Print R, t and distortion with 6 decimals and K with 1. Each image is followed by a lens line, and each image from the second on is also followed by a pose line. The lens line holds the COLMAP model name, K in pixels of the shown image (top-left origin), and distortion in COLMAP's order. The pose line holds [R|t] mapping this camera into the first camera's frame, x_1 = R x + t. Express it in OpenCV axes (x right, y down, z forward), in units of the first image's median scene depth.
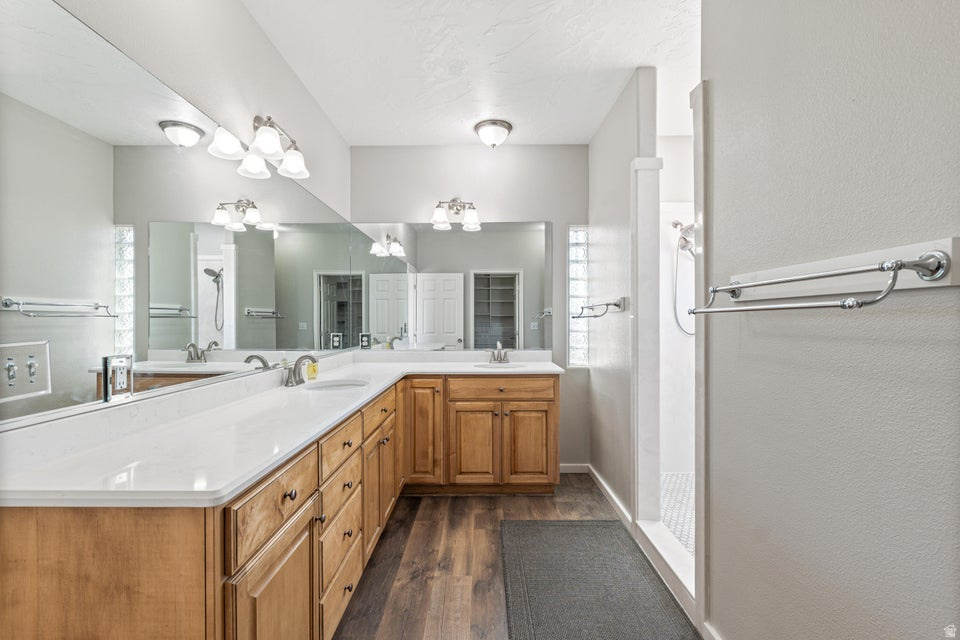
lens RADIAL K [[421.4, 0, 479.9], [0, 421.4, 322.8], [0, 0, 1]] dist [0.015343, 0.000506]
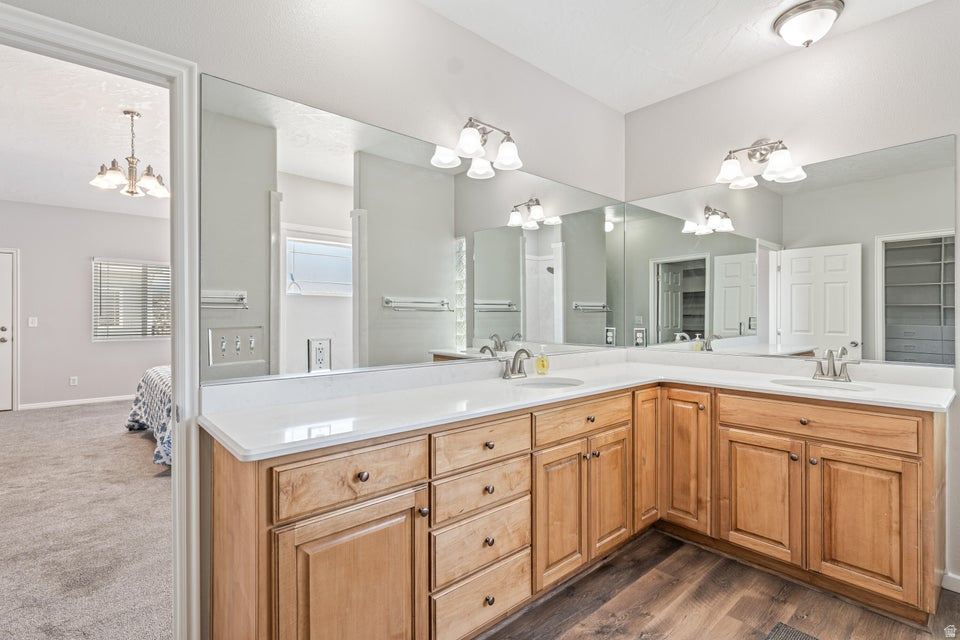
lens RADIAL K [[455.8, 0, 481.4], [0, 455.8, 317.6], [0, 0, 1]] dist [0.009856, -0.001064]
pose [[0.678853, 0.005295, -0.734255, 0.224761], [-0.004582, 0.999985, 0.002975, 0.001193], [0.734260, 0.001345, 0.678868, 0.166927]]
